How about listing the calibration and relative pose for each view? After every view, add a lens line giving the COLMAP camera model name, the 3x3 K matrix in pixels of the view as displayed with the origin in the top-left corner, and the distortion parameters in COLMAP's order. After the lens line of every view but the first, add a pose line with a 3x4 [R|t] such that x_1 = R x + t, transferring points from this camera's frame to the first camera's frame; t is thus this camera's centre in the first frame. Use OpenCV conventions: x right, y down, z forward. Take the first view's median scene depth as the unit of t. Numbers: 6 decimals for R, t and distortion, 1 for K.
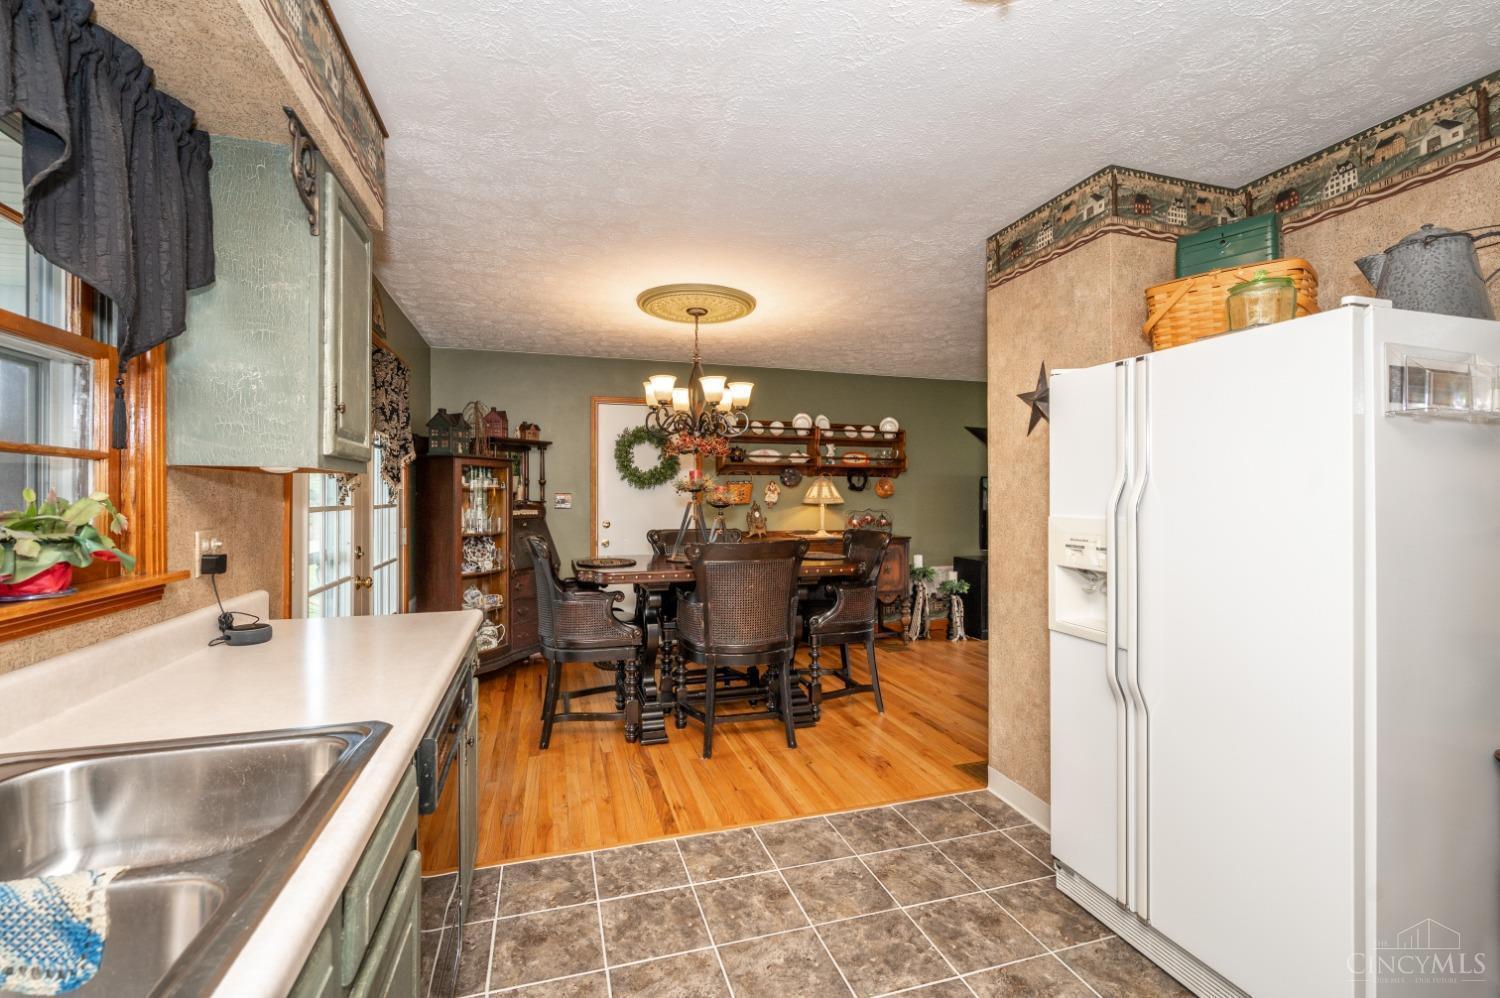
lens RADIAL K [[646.4, 0, 747.2], [0, 646.4, 496.4], [0, 0, 1]] dist [-0.001453, 0.000093]
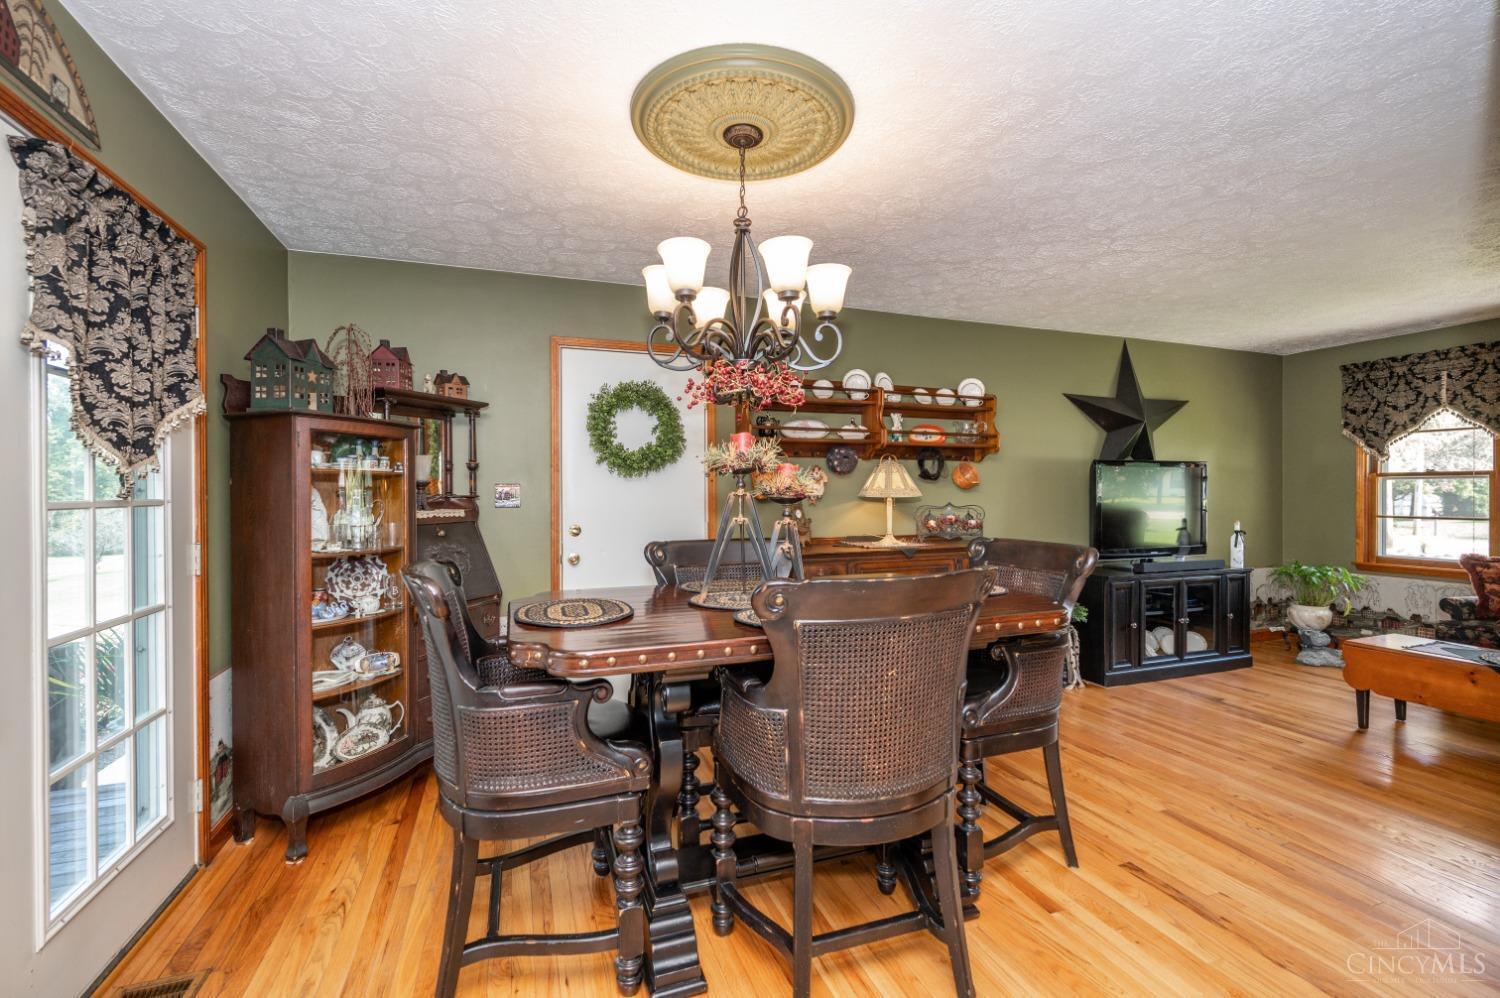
lens RADIAL K [[646.4, 0, 749.3], [0, 646.4, 497.9], [0, 0, 1]] dist [-0.001453, 0.000093]
pose [[0.998872, -0.006013, 0.047103, -0.078233], [0.005744, 0.999966, 0.005837, 0.007681], [-0.047136, -0.005560, 0.998873, 0.365634]]
